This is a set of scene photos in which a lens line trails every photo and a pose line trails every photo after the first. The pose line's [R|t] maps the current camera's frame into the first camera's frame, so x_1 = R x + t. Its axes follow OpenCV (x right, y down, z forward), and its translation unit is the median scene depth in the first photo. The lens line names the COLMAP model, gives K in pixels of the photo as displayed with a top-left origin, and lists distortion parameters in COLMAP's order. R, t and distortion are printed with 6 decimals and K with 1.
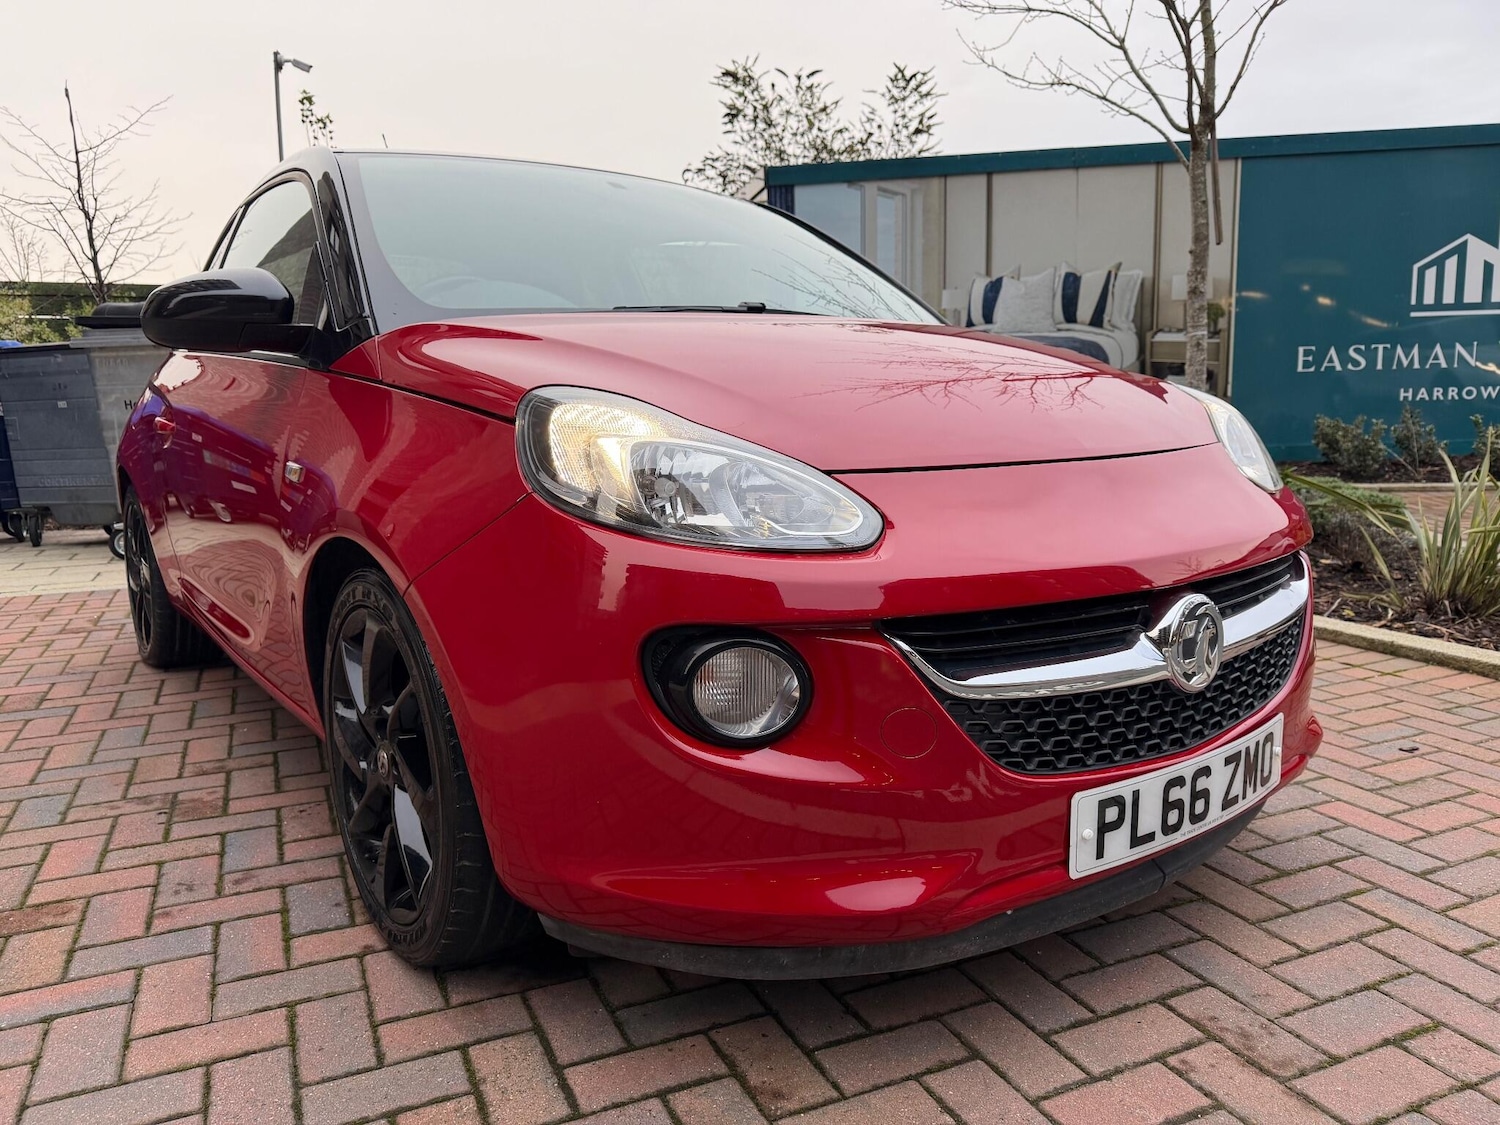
lens RADIAL K [[1064.1, 0, 746.2], [0, 1064.1, 566.4], [0, 0, 1]] dist [0.017538, -0.020021]
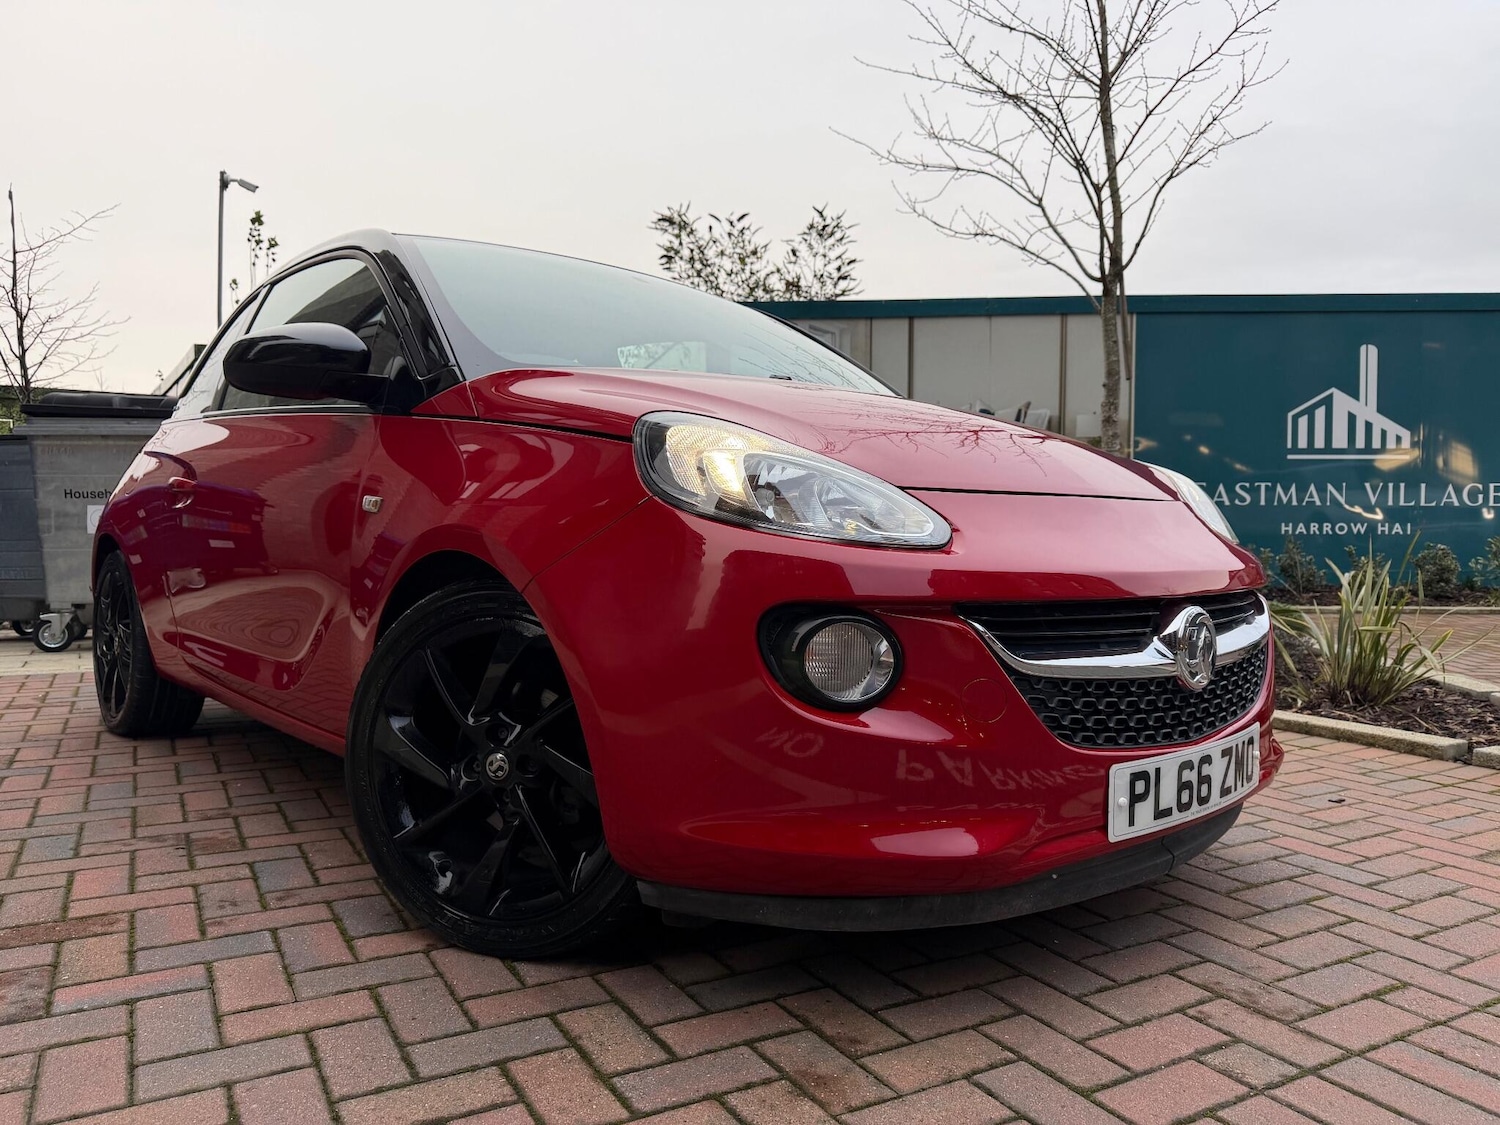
lens RADIAL K [[1064.1, 0, 756.8], [0, 1064.1, 574.1], [0, 0, 1]] dist [0.017538, -0.020021]
pose [[0.994832, 0.023879, 0.098690, -0.125642], [-0.011901, 0.992676, -0.120218, 0.099968], [-0.100838, 0.118422, 0.987830, -0.087405]]
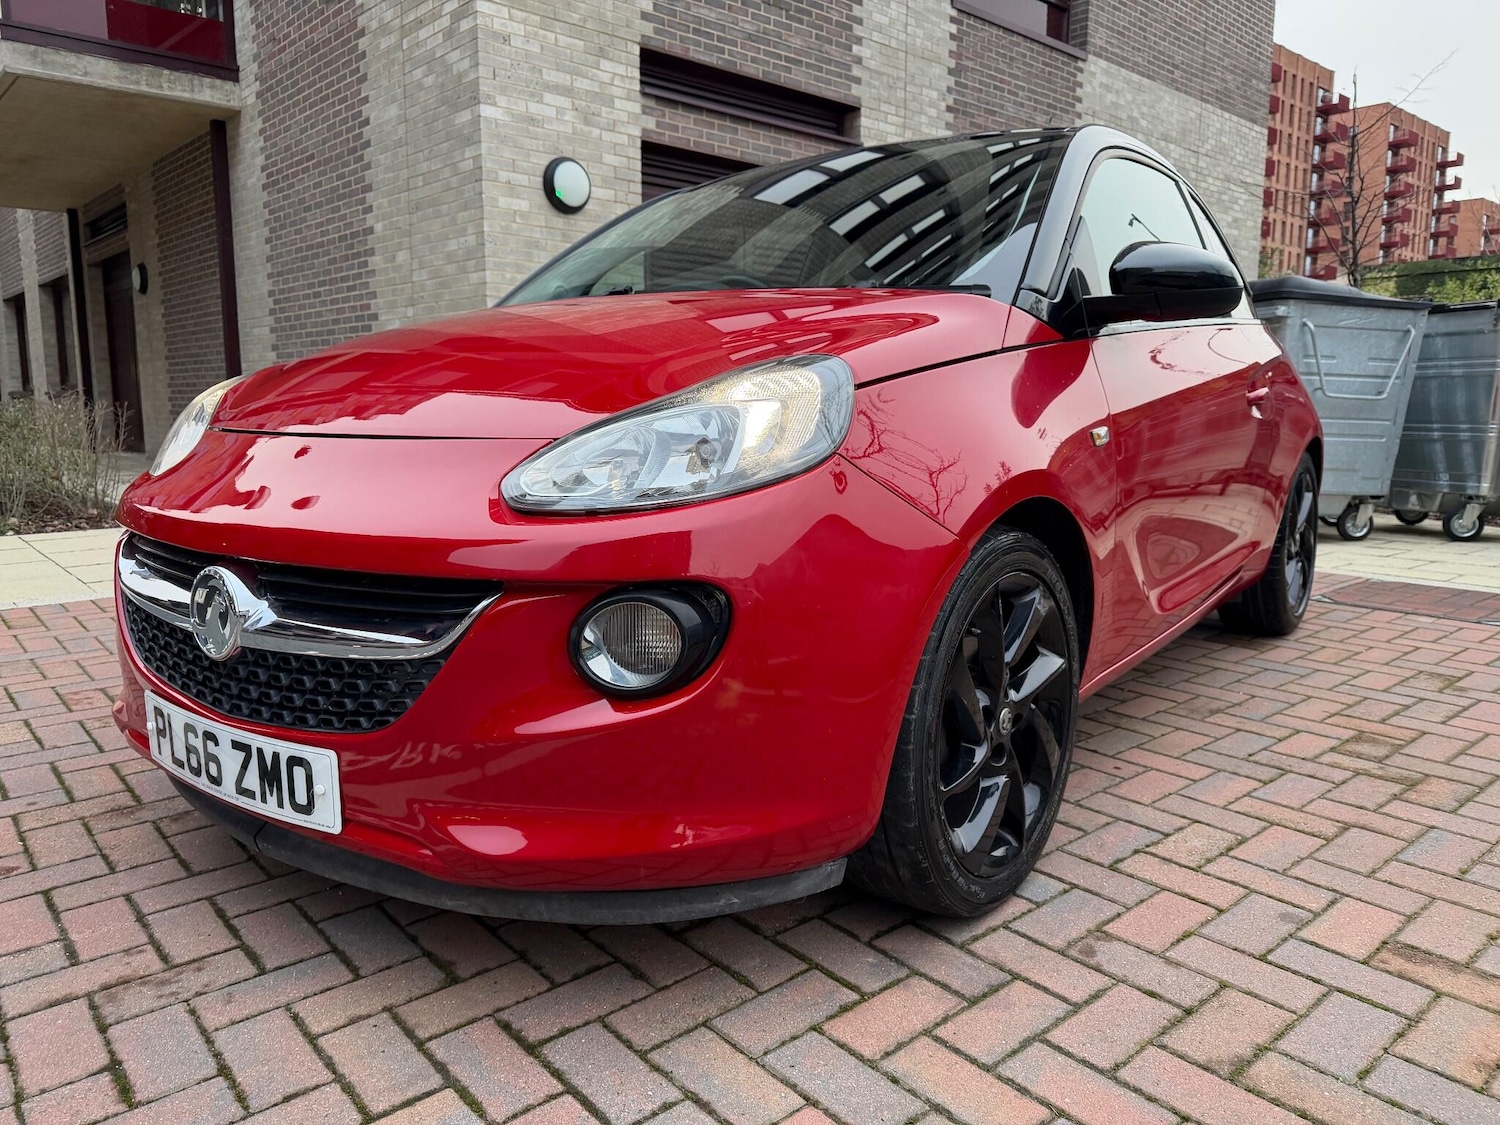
lens RADIAL K [[1064.1, 0, 748.1], [0, 1064.1, 553.4], [0, 0, 1]] dist [0.017538, -0.020021]
pose [[0.273189, 0.158876, -0.948750, 1.122177], [-0.150513, 0.981179, 0.120967, -0.138696], [0.950112, 0.109753, 0.291960, 0.857926]]
